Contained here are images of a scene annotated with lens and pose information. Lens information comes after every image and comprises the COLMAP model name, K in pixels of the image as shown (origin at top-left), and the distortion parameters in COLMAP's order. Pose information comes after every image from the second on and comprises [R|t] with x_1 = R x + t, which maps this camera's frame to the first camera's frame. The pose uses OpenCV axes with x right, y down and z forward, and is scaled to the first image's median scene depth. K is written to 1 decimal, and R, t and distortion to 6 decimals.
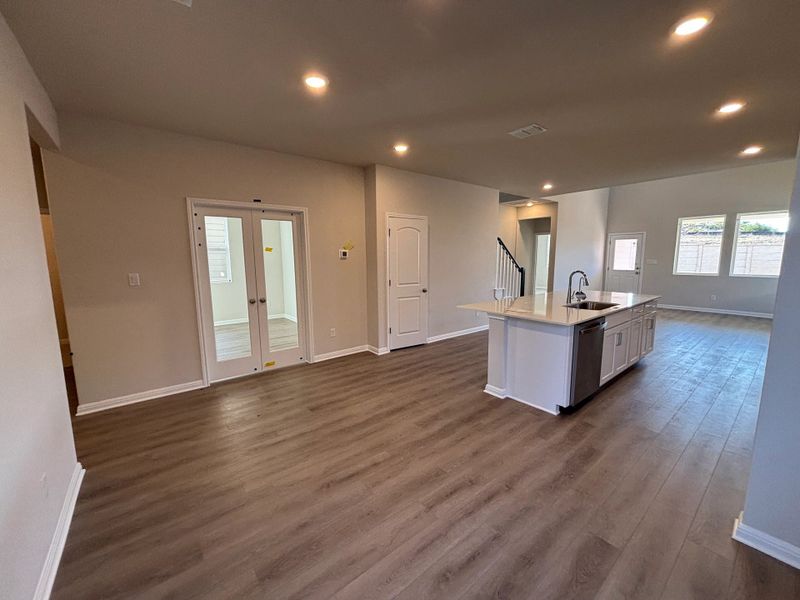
lens RADIAL K [[321.0, 0, 400.0], [0, 321.0, 300.0], [0, 0, 1]] dist [0.000545, -0.000180]
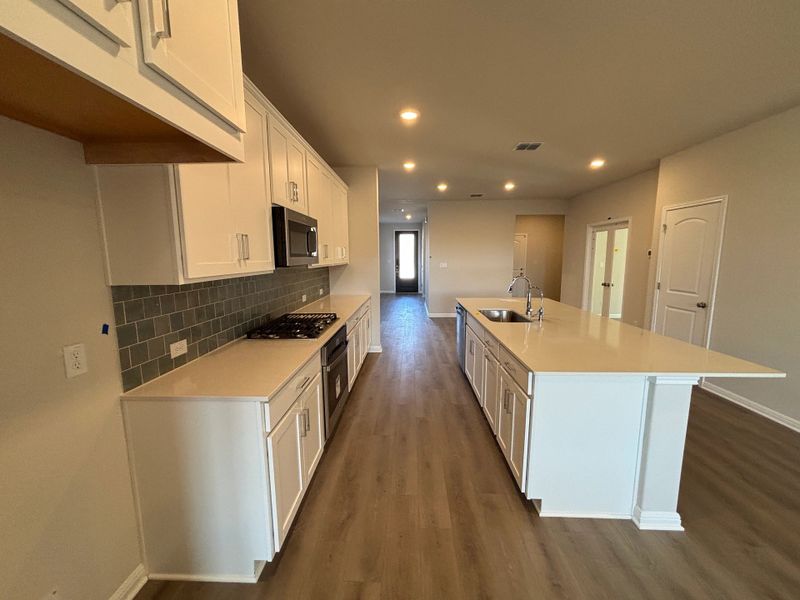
lens RADIAL K [[321.0, 0, 400.0], [0, 321.0, 300.0], [0, 0, 1]] dist [0.000545, -0.000180]
pose [[-0.651938, 0.110825, -0.750130, 1.180353], [-0.097391, 0.968830, 0.227778, -0.157666], [0.751992, 0.221553, -0.620824, 1.092952]]
